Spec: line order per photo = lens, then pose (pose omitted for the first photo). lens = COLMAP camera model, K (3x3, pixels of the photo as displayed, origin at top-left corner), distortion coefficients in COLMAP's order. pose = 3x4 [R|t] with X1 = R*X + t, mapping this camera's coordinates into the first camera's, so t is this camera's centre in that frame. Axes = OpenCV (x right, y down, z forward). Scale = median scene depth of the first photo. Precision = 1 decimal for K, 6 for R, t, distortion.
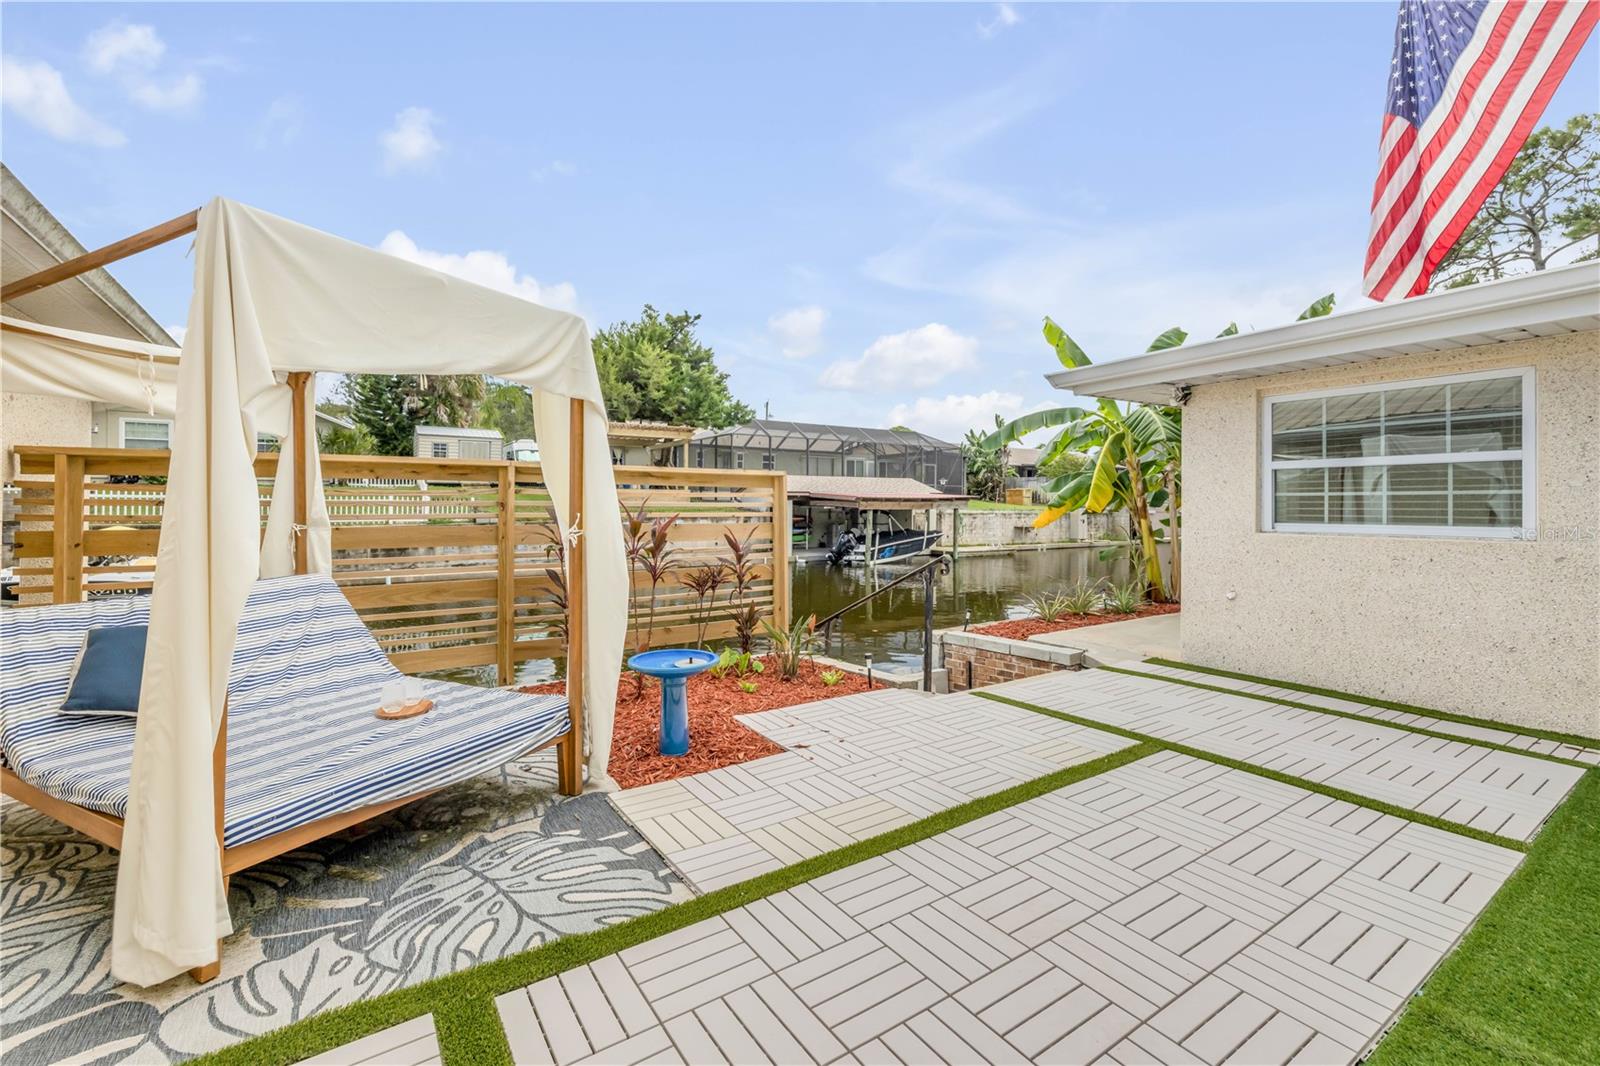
lens RADIAL K [[682.8, 0, 801.7], [0, 682.8, 496.5], [0, 0, 1]] dist [-0.001978, -0.000179]
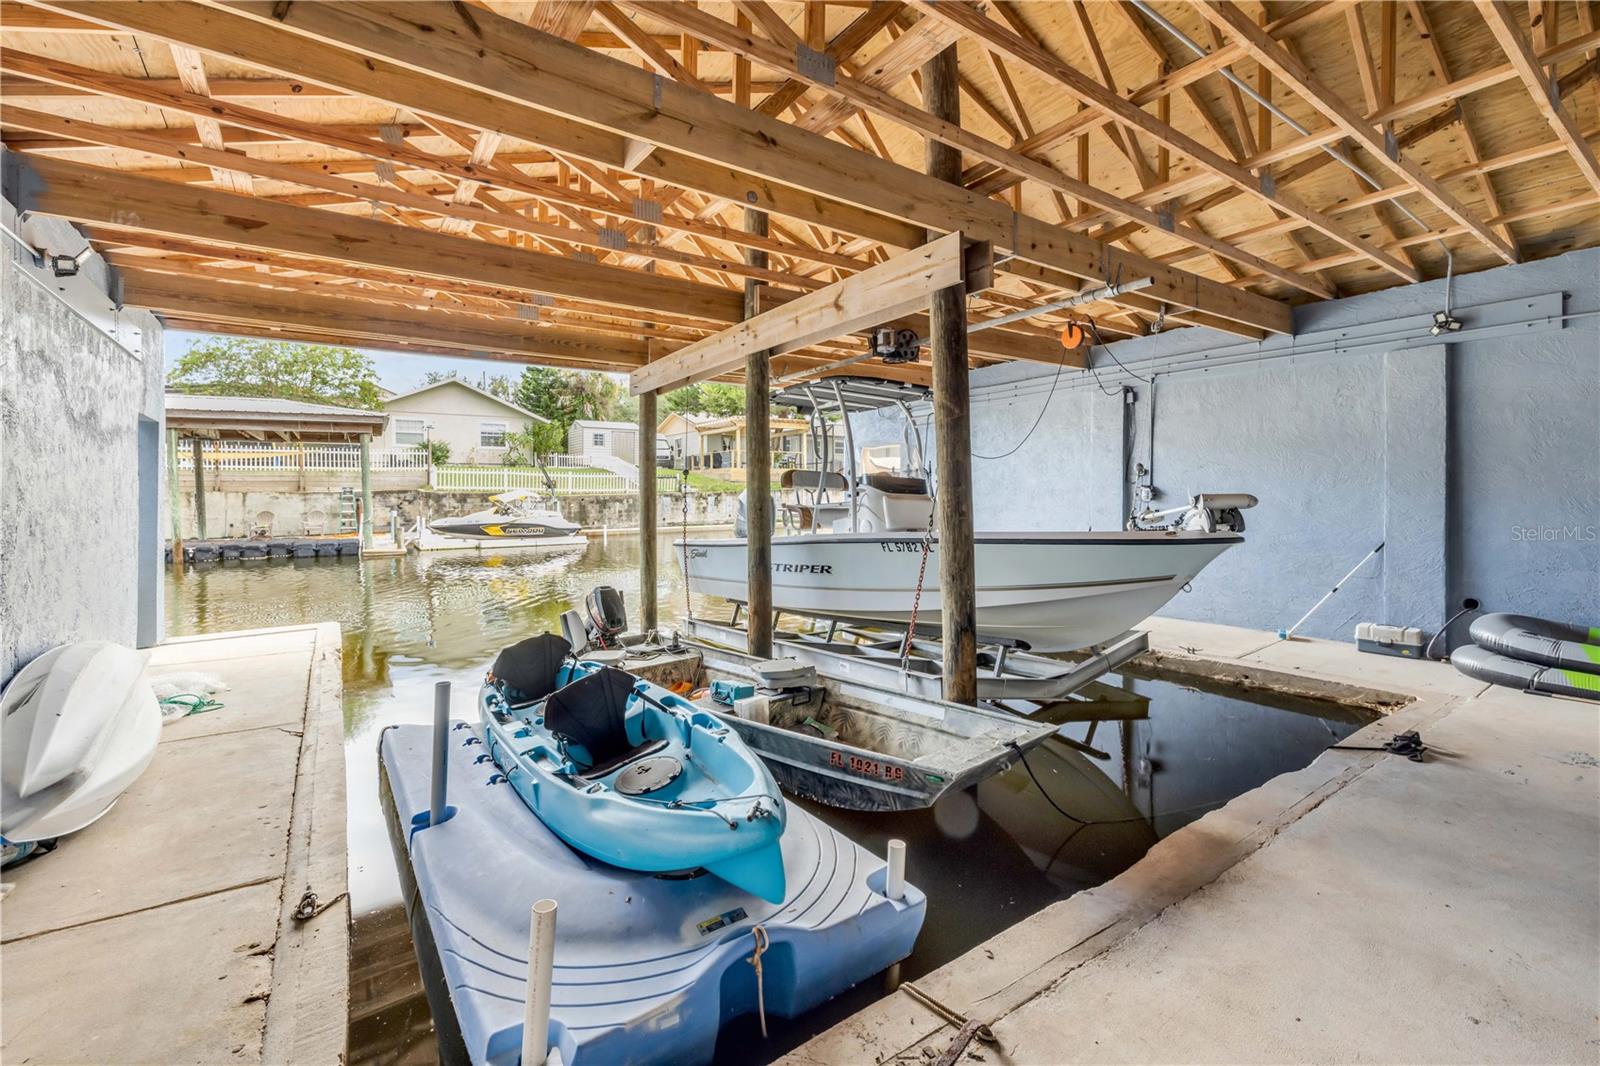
lens RADIAL K [[682.8, 0, 801.7], [0, 682.8, 496.5], [0, 0, 1]] dist [-0.001978, -0.000179]
pose [[0.999582, -0.009452, 0.027321, -0.205778], [0.008972, 0.999804, 0.017623, 0.018823], [-0.027482, -0.017371, 0.999471, -0.285854]]
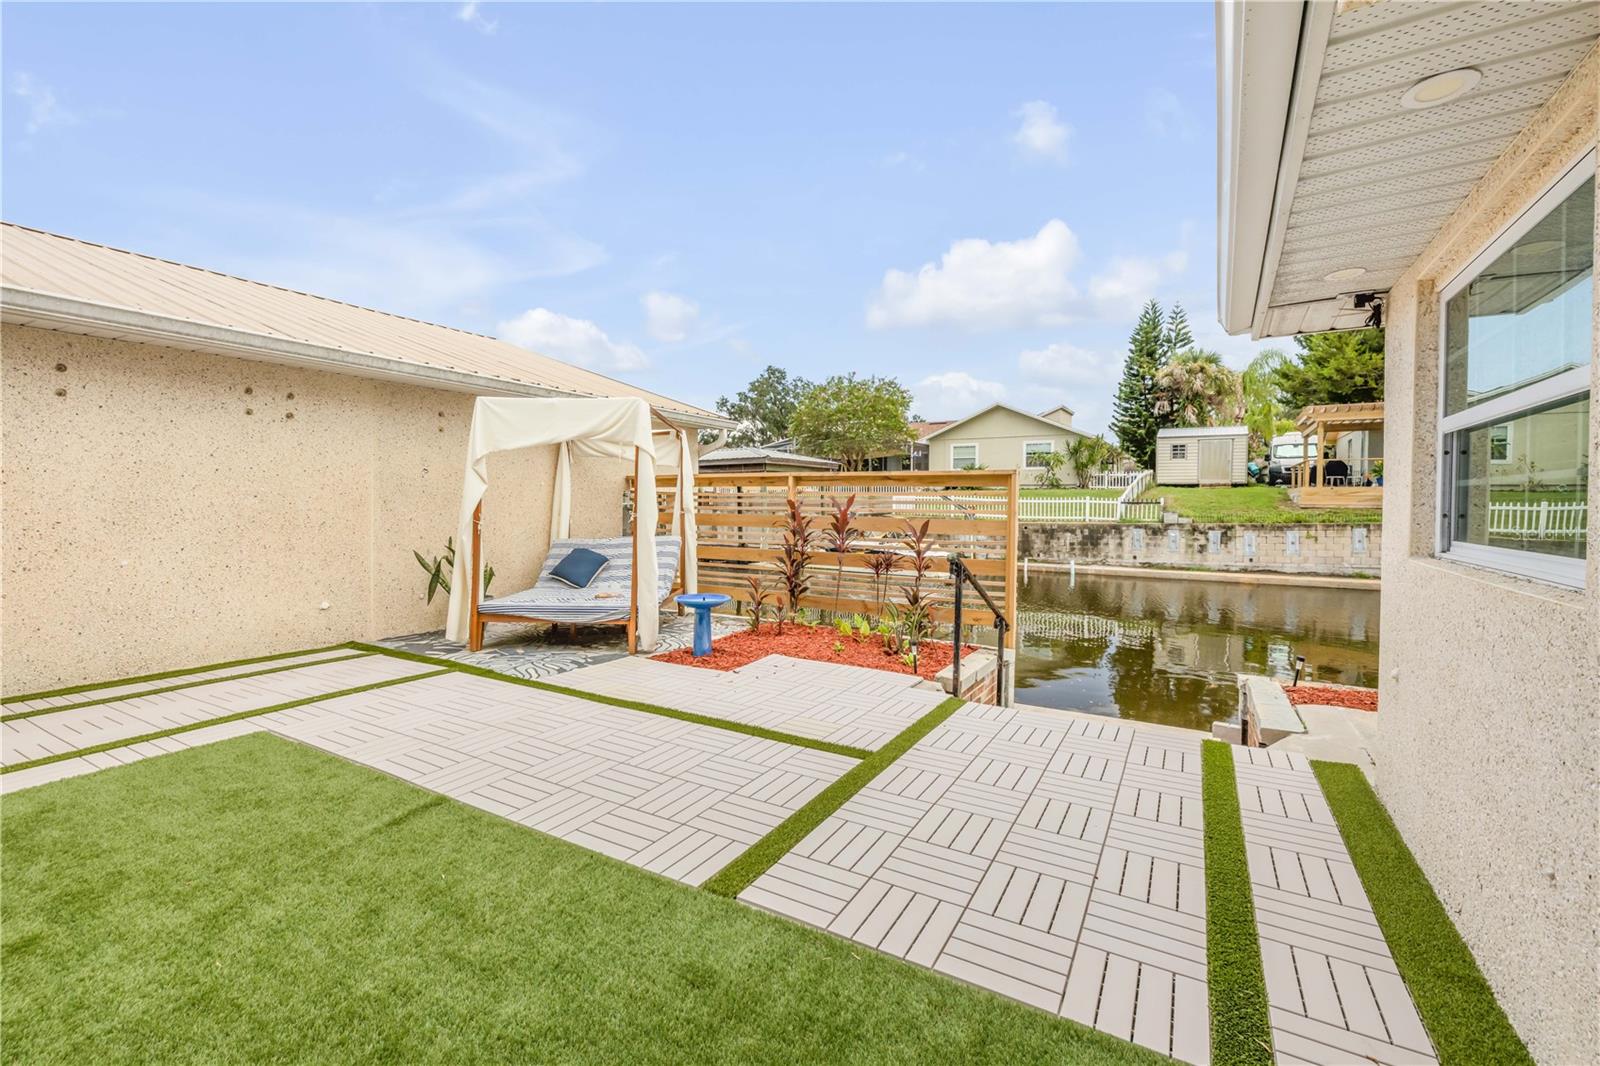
lens RADIAL K [[678.4, 0, 797.4], [0, 678.4, 516.8], [0, 0, 1]] dist [0.001463, 0.000314]
pose [[0.430987, 0.021544, -0.902101, 0.147927], [0.003966, 0.999660, 0.025769, 0.000851], [0.902349, -0.014684, 0.430755, 0.055988]]
